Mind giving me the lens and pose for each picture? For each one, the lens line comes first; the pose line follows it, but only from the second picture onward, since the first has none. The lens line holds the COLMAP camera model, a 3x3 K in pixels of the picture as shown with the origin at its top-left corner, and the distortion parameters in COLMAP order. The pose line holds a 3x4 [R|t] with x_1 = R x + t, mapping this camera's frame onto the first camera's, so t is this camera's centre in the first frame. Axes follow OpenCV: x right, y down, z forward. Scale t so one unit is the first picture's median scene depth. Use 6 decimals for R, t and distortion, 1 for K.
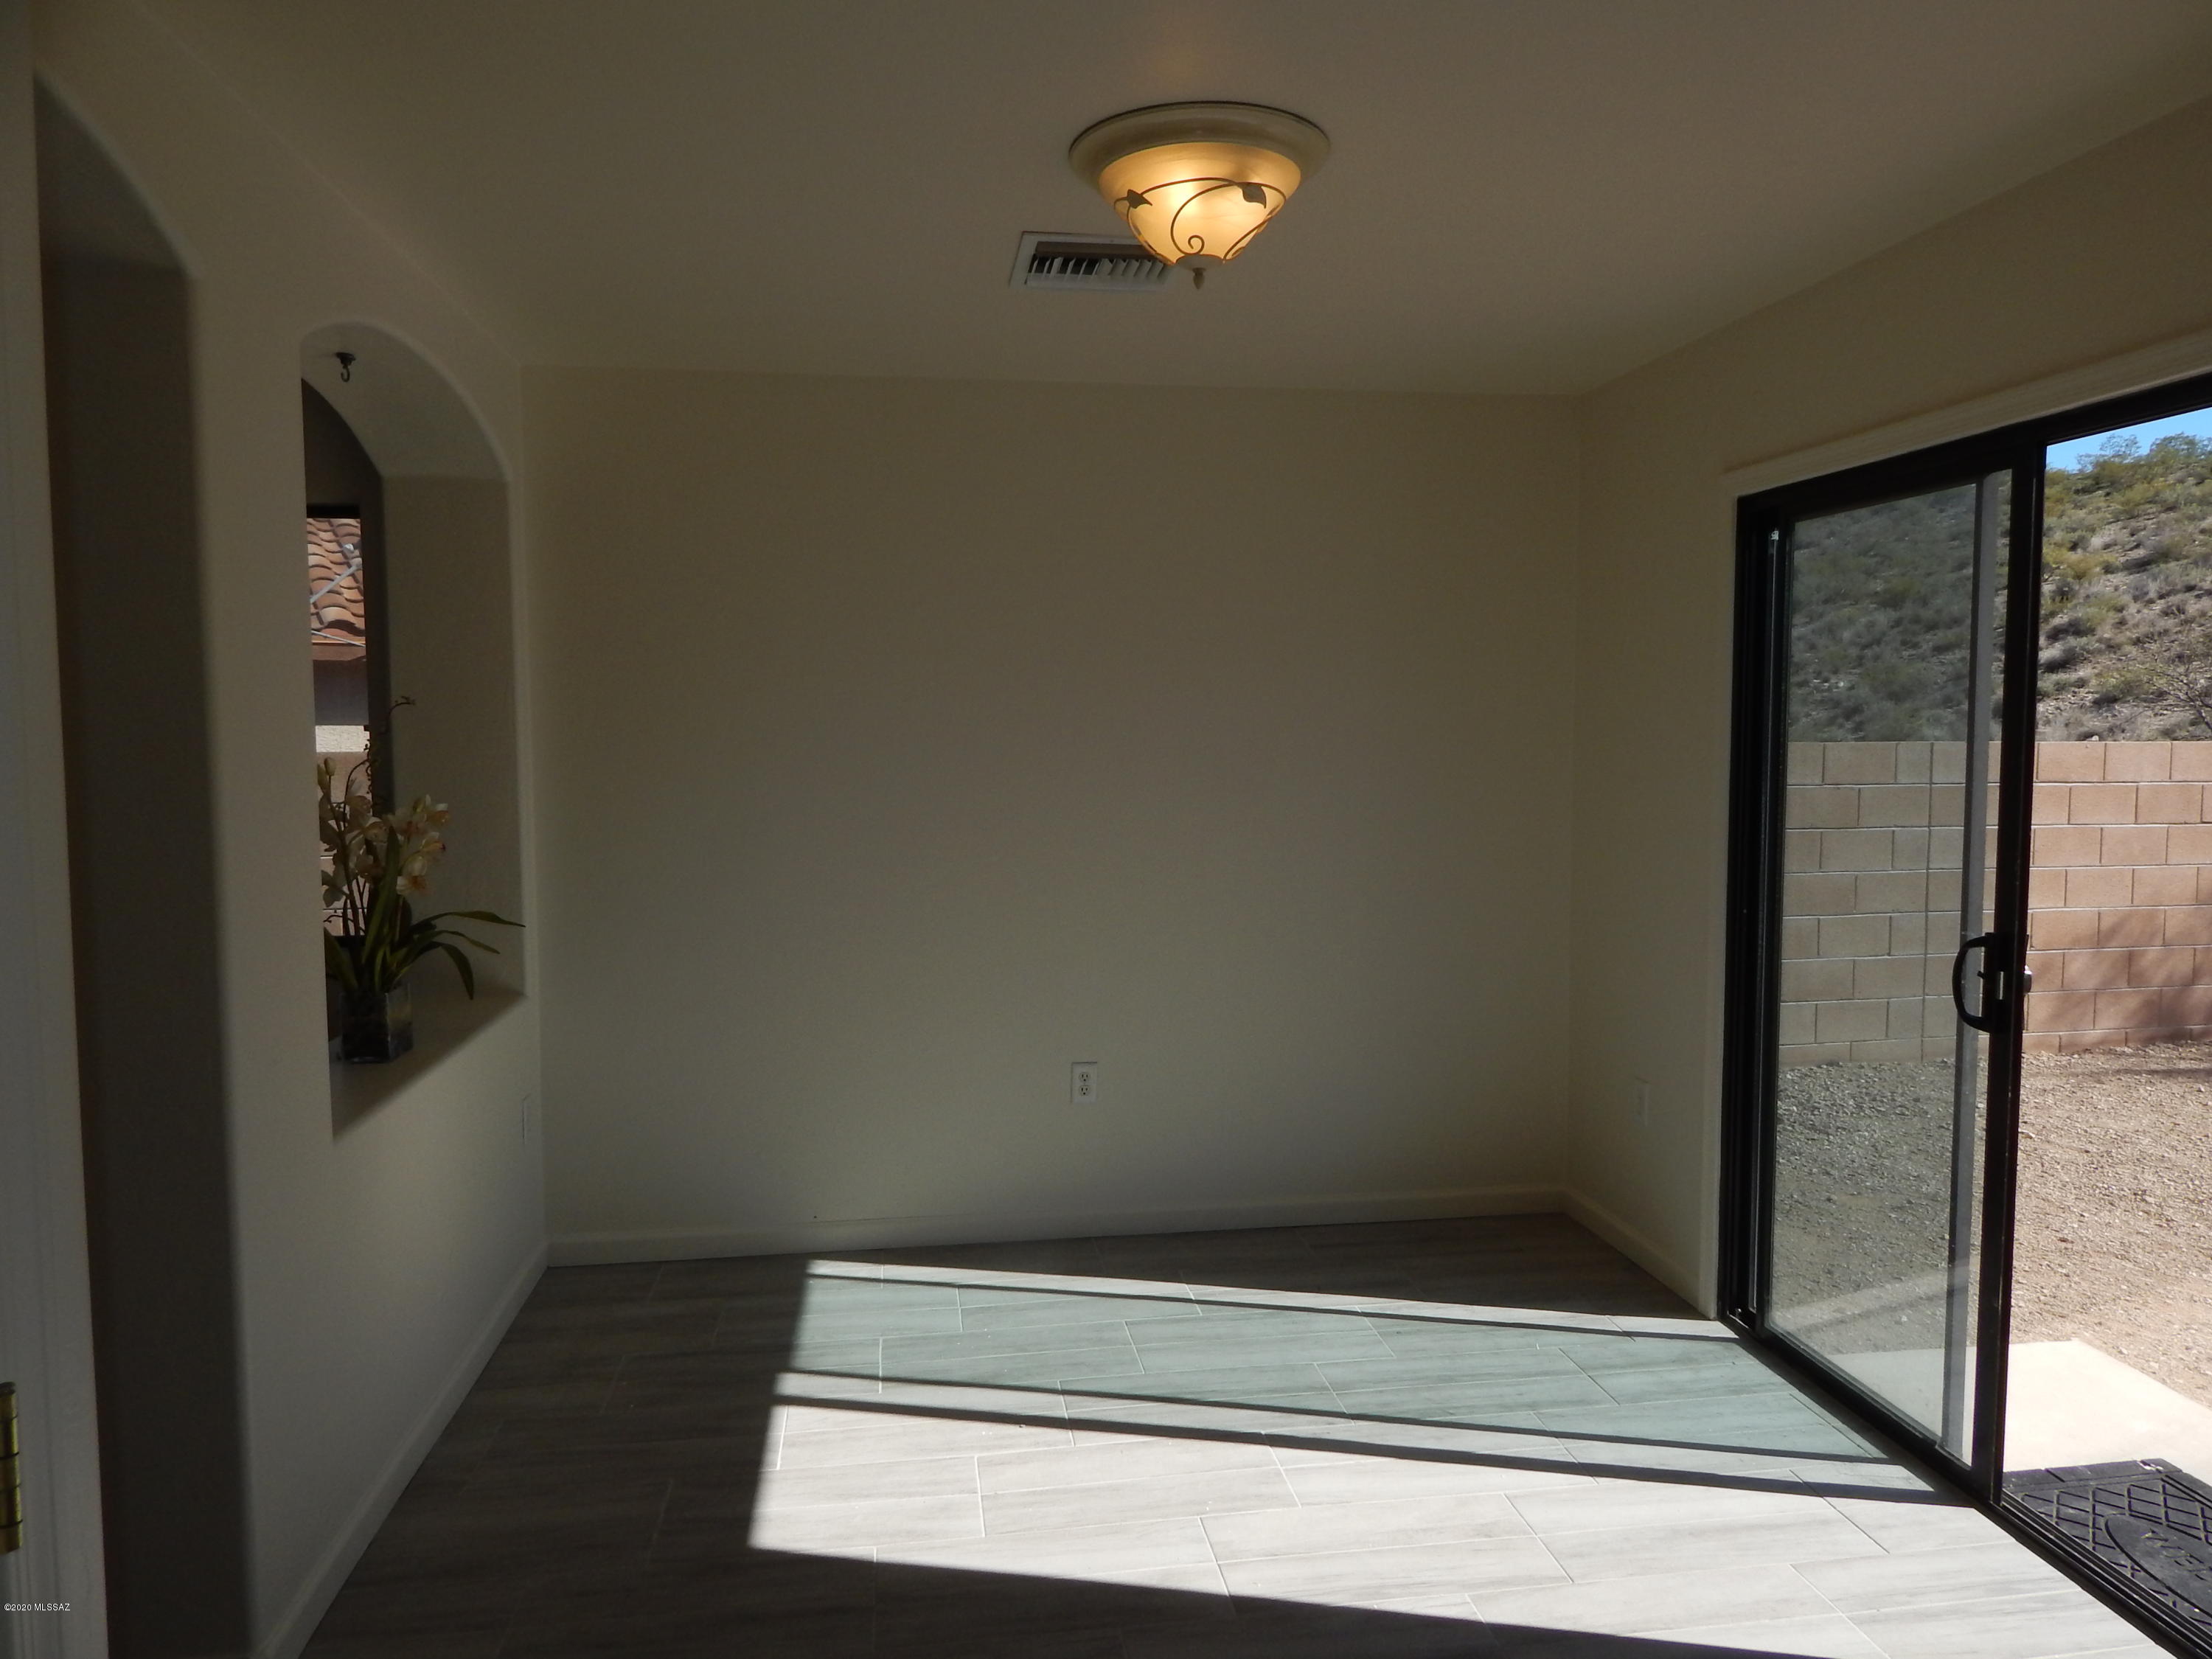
lens RADIAL K [[1458.2, 0, 1106.0], [0, 1458.2, 829.5], [0, 0, 1]] dist [-0.005181, -0.000753]
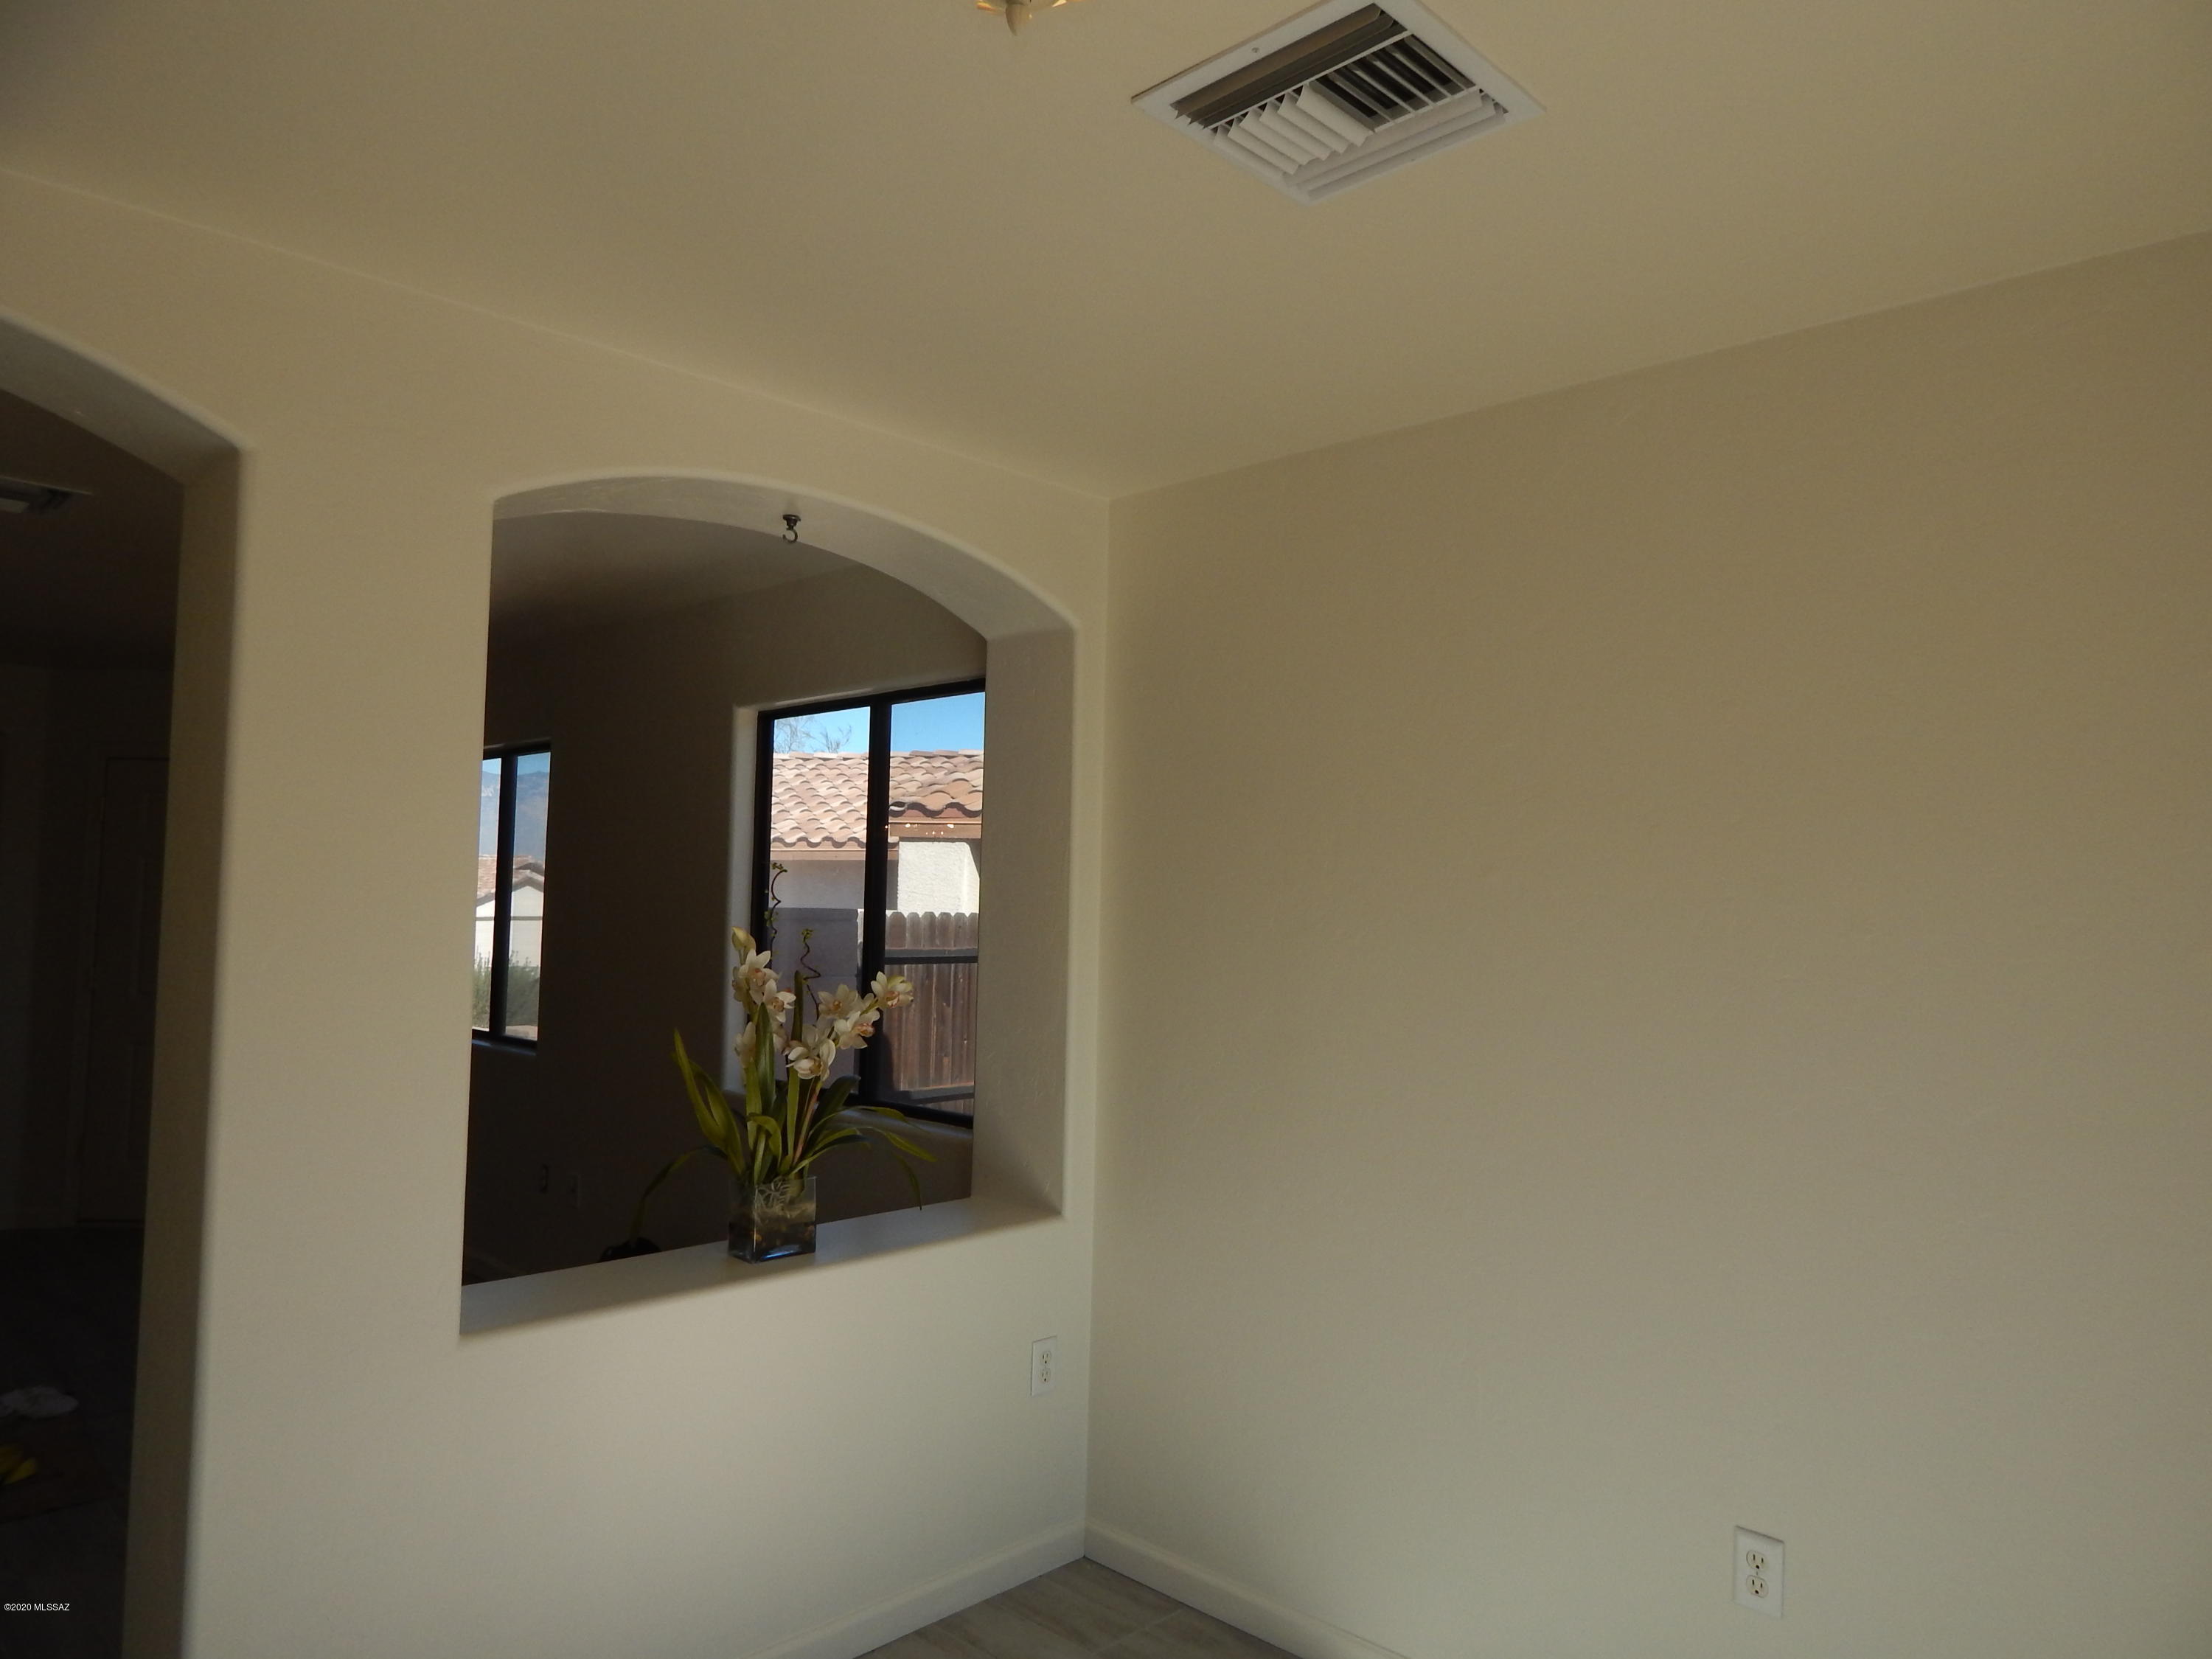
lens RADIAL K [[1449.2, 0, 1101.0], [0, 1449.2, 819.3], [0, 0, 1]] dist [0.002395, -0.008161]
pose [[0.595909, -0.032829, -0.802381, 0.291708], [-0.075782, 0.992406, -0.096885, -0.034119], [0.799468, 0.118541, 0.588896, 0.475723]]
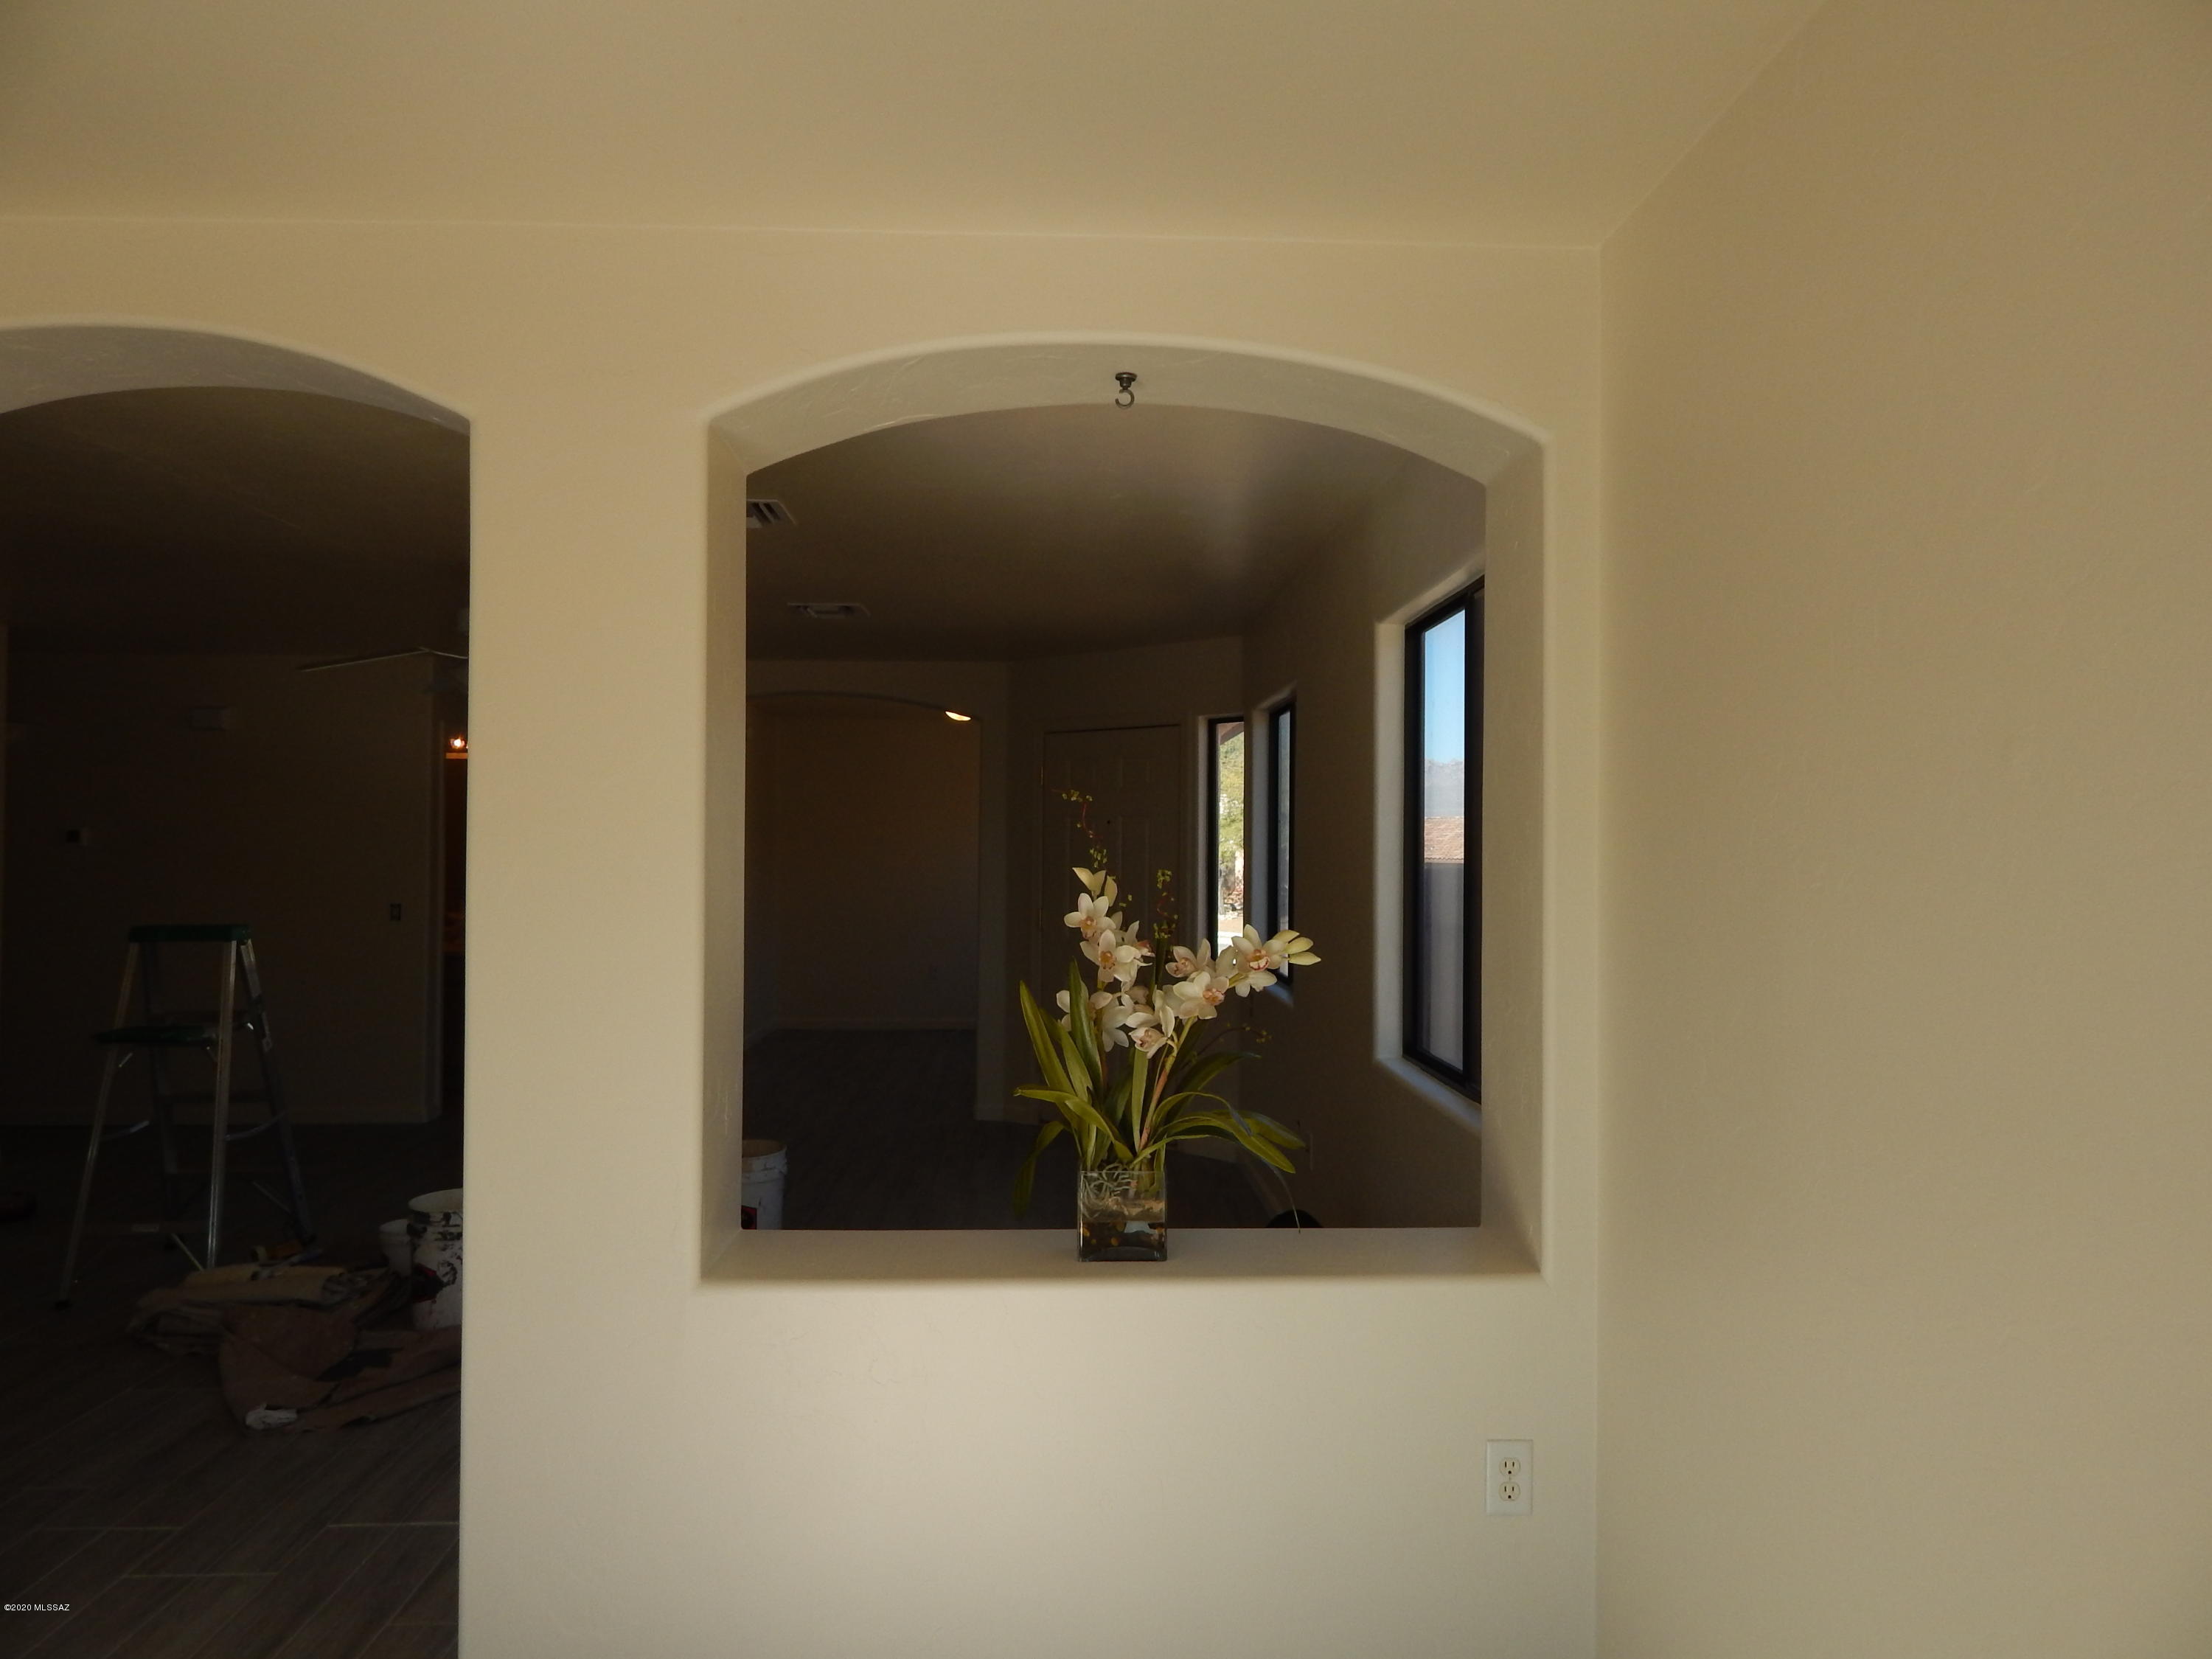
lens RADIAL K [[1449.2, 0, 1101.0], [0, 1449.2, 819.3], [0, 0, 1]] dist [0.002395, -0.008161]
pose [[-0.122069, -0.015047, -0.992408, 0.215929], [-0.076334, 0.997066, -0.005729, -0.055563], [0.989582, 0.075056, -0.122859, 0.854860]]
